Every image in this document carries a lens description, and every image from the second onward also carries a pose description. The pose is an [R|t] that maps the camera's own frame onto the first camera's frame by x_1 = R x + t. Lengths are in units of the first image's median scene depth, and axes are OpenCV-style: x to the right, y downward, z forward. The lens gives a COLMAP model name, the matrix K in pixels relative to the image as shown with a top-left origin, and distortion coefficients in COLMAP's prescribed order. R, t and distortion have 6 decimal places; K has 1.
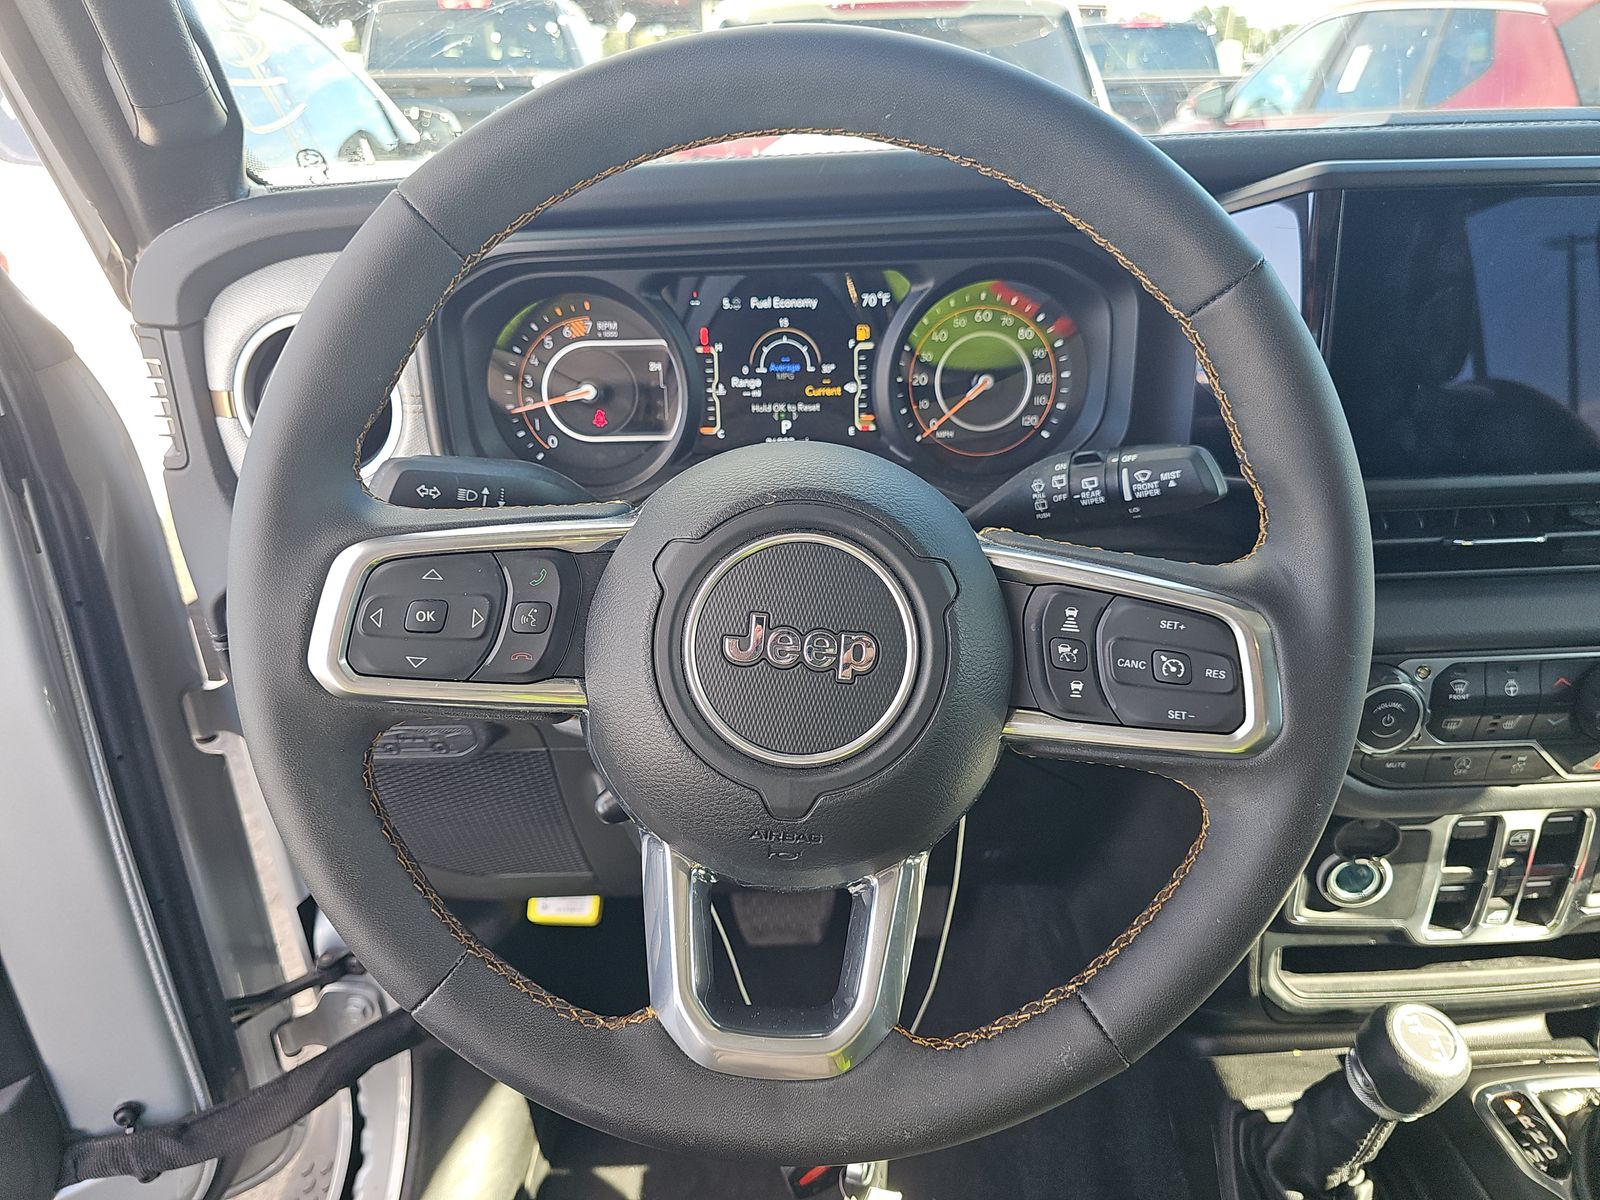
lens RADIAL K [[1064.8, 0, 805.8], [0, 1064.8, 620.4], [0, 0, 1]] dist [0.044815, -0.056944]
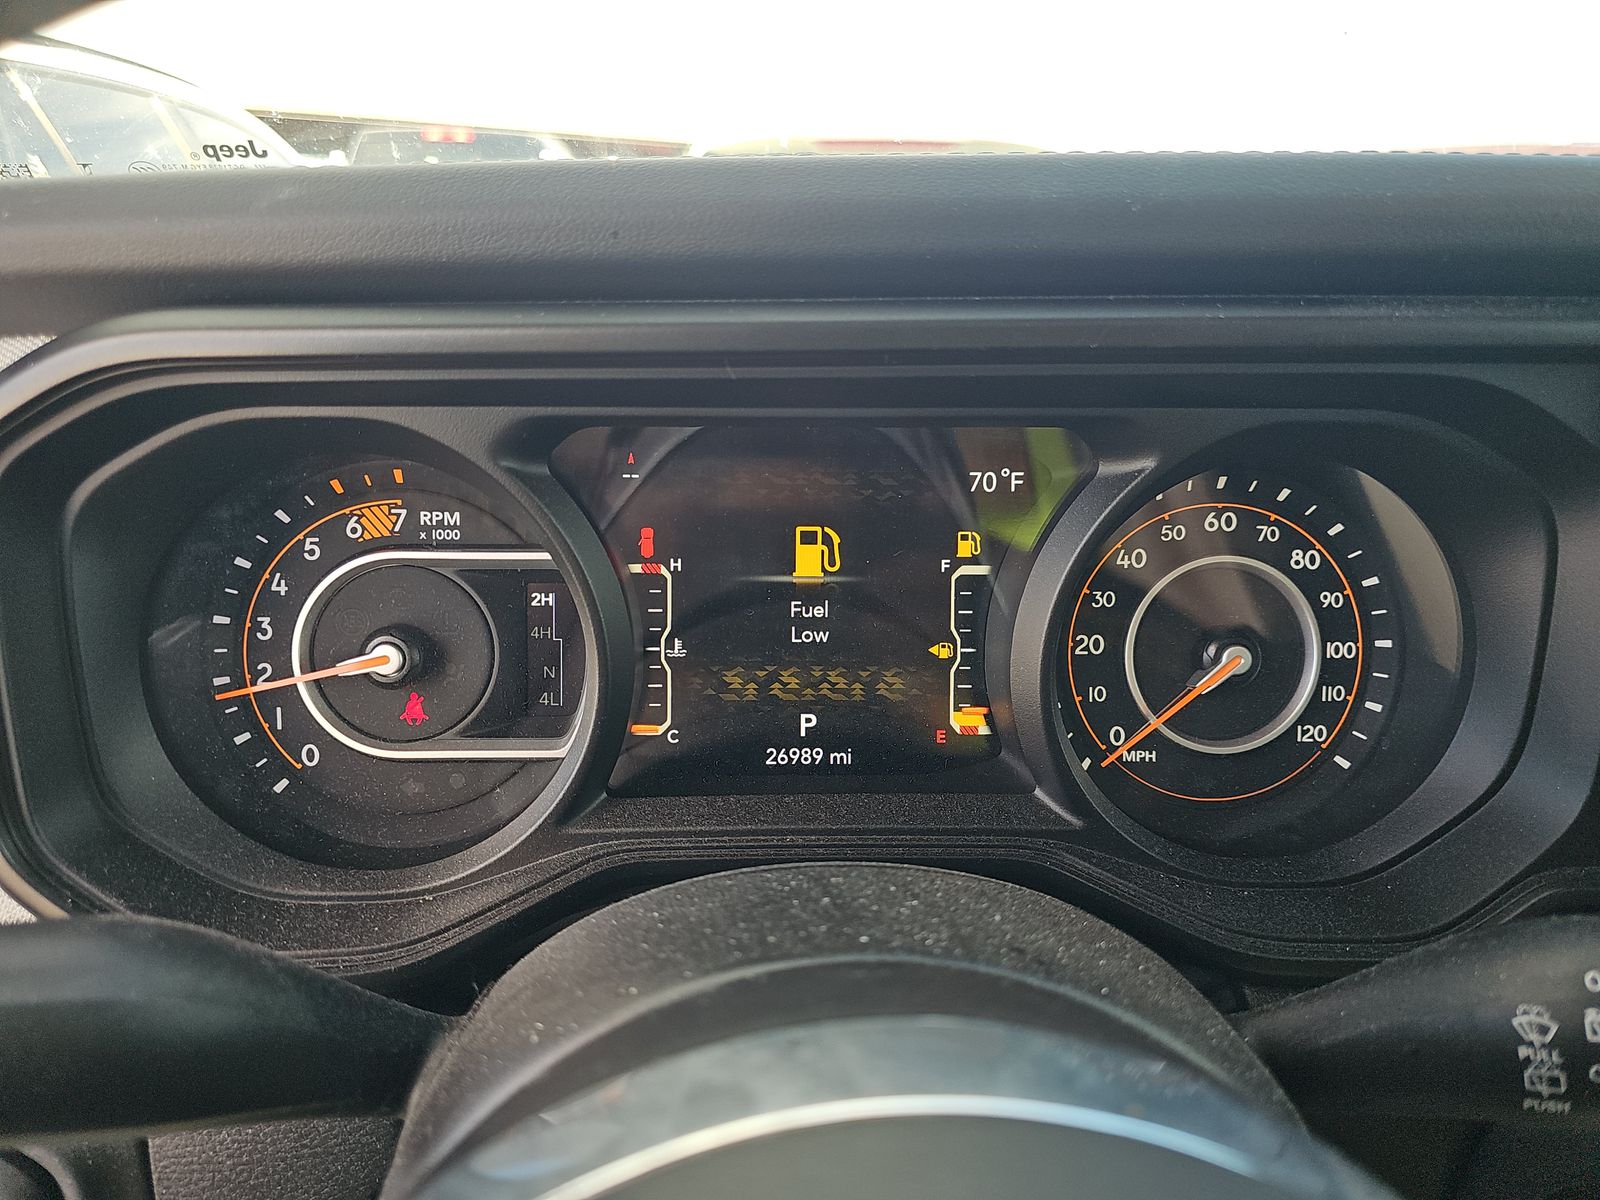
lens RADIAL K [[1064.8, 0, 805.8], [0, 1064.8, 620.4], [0, 0, 1]] dist [0.044815, -0.056944]
pose [[0.999065, 0.028825, 0.032212, -0.037504], [-0.024879, 0.992842, -0.116812, -0.176169], [-0.035349, 0.115901, 0.992632, 0.520140]]
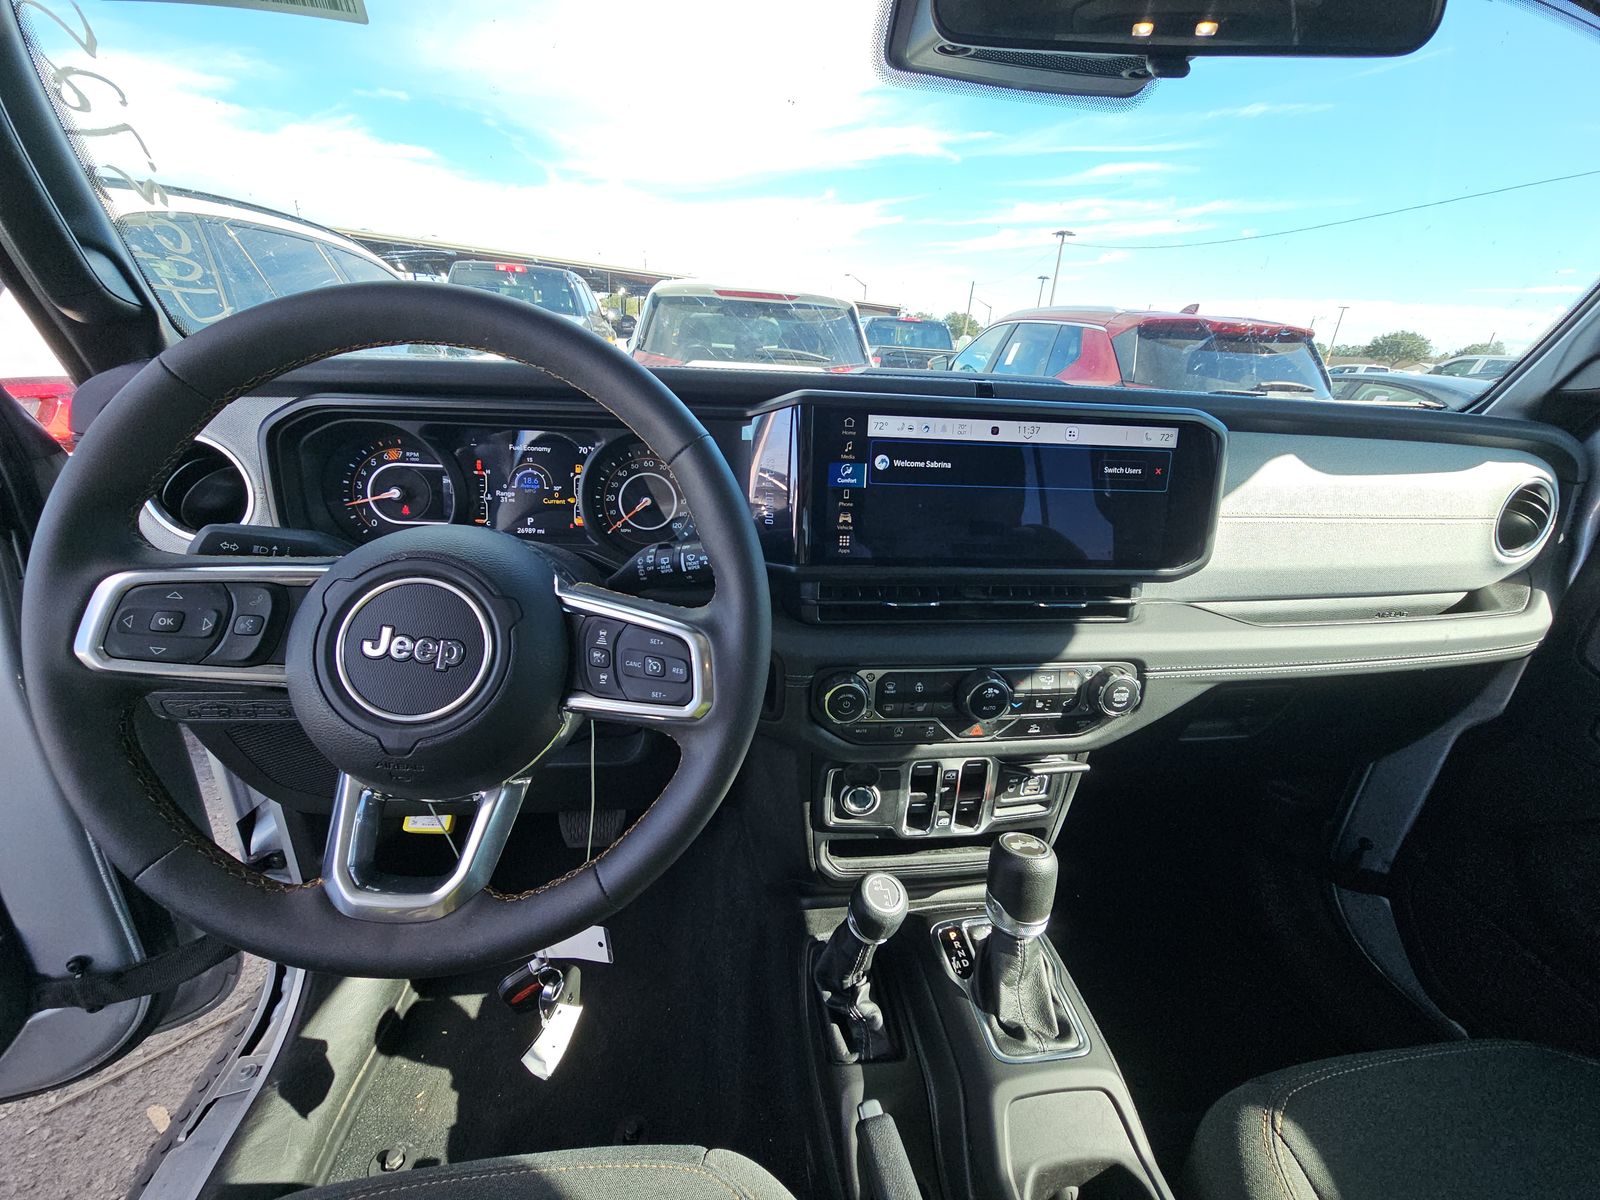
lens RADIAL K [[646.0, 0, 800.0], [0, 646.0, 600.0], [0, 0, 1]] dist [0.011924, -0.010359]
pose [[0.991806, 0.038164, 0.121916, 0.285514], [-0.028528, 0.996400, -0.079828, 0.008882], [-0.124523, 0.075696, 0.989325, -0.038473]]
